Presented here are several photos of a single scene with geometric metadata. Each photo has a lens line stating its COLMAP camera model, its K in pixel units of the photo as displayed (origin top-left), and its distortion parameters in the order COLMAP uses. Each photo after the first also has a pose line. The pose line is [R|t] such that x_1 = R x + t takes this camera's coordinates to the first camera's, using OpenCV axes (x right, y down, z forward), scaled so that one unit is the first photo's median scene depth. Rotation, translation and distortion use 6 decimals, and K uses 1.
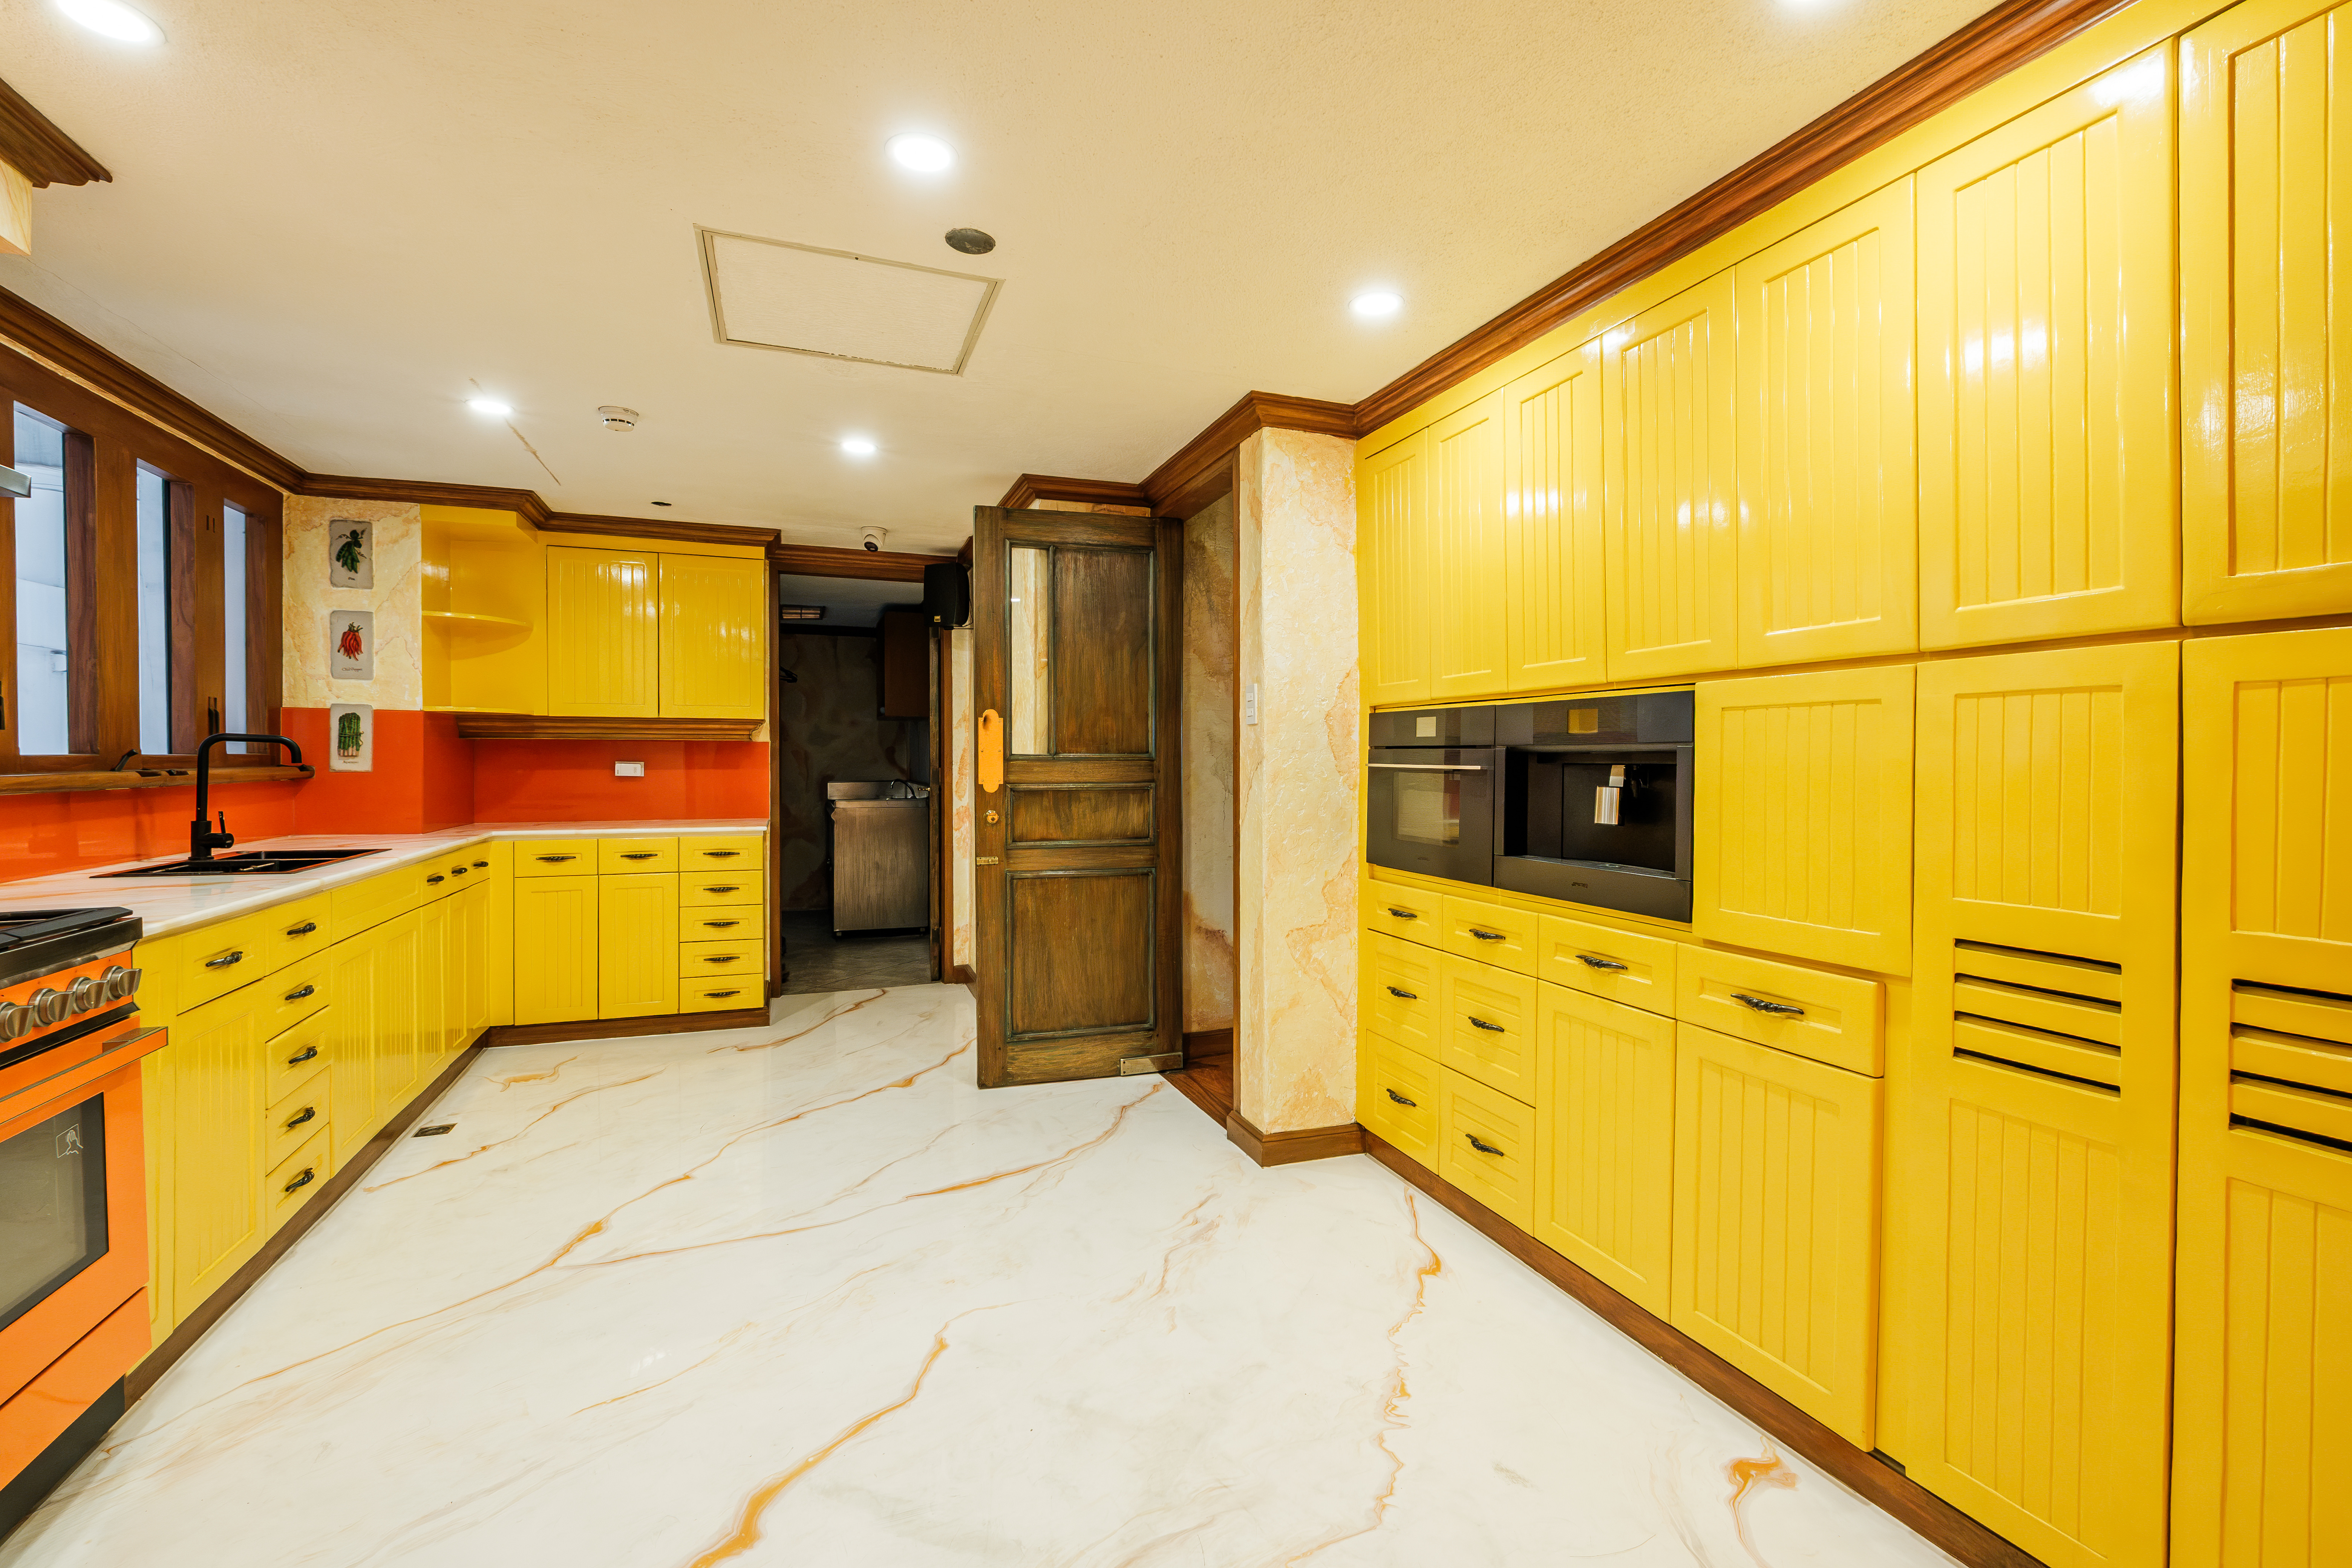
lens RADIAL K [[1051.7, 0, 1195.2], [0, 1051.7, 774.2], [0, 0, 1]] dist [0.000413, -0.012758]
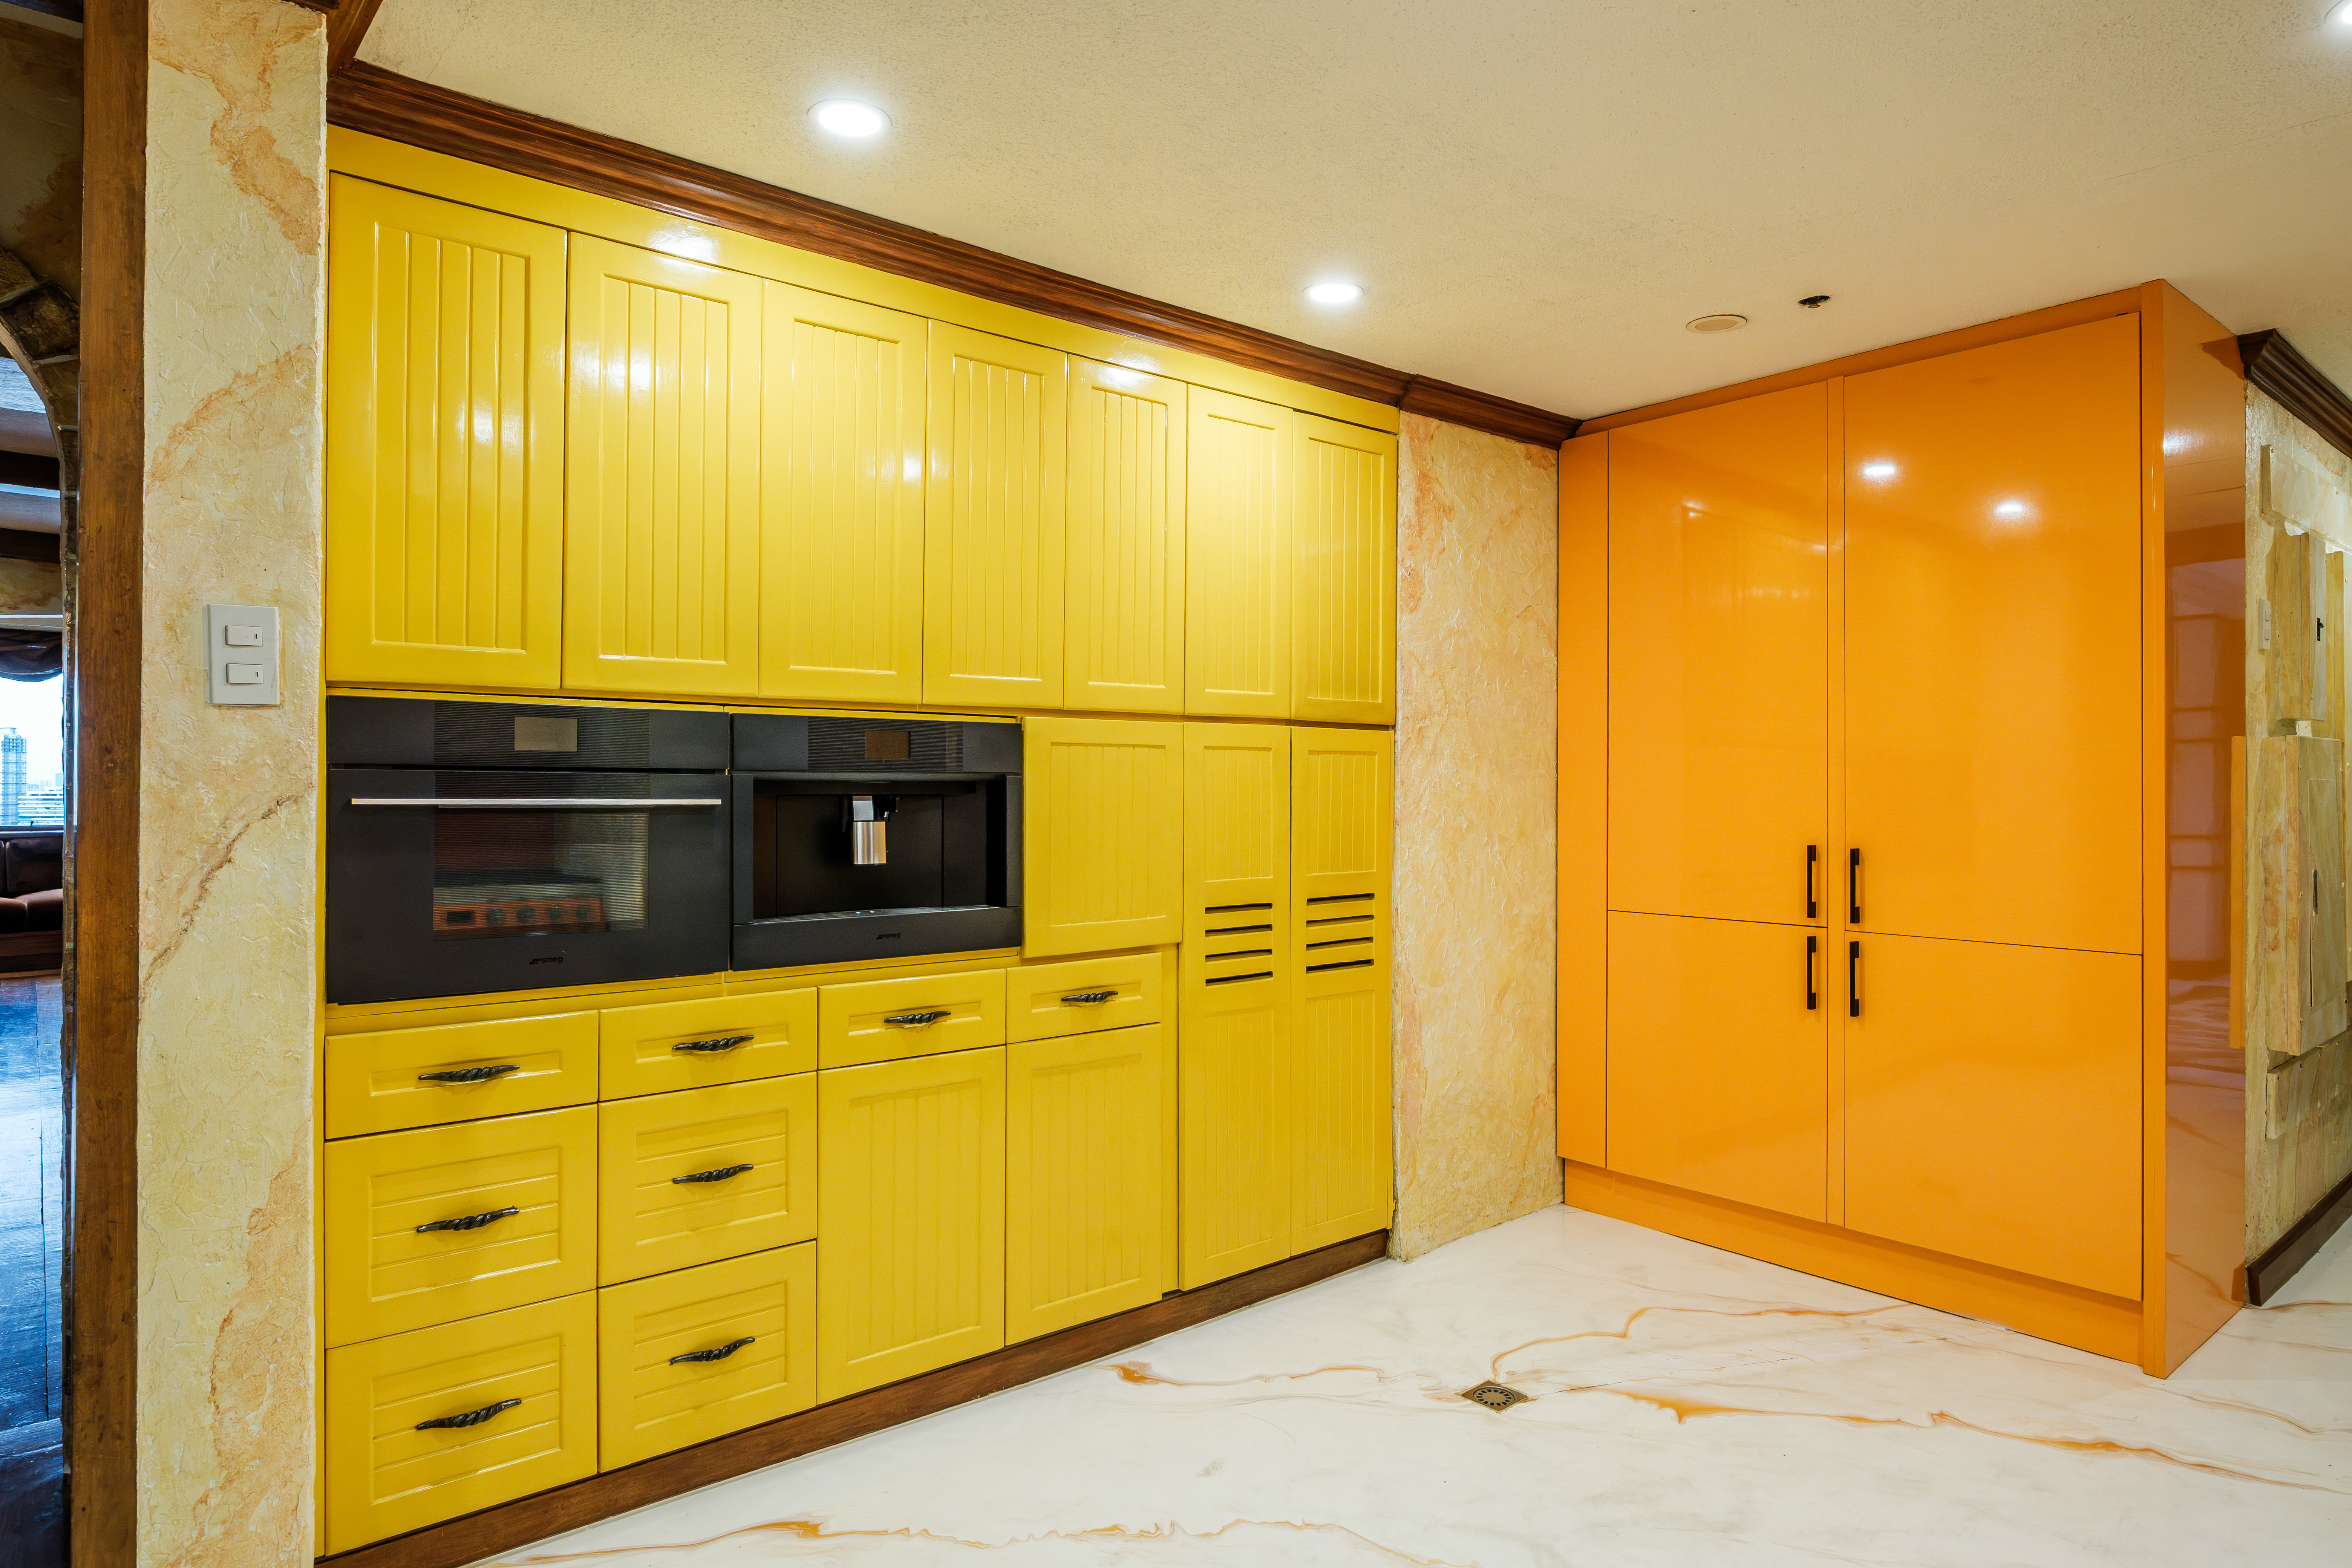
lens RADIAL K [[1341.4, 0, 1176.0], [0, 1341.4, 784.0], [0, 0, 1]] dist [-0.030162, 0.000280]
pose [[-0.333362, 0.000054, 0.942799, -0.774616], [0.011229, 0.999929, 0.003913, -0.021189], [-0.942732, 0.011891, -0.333339, 1.200603]]
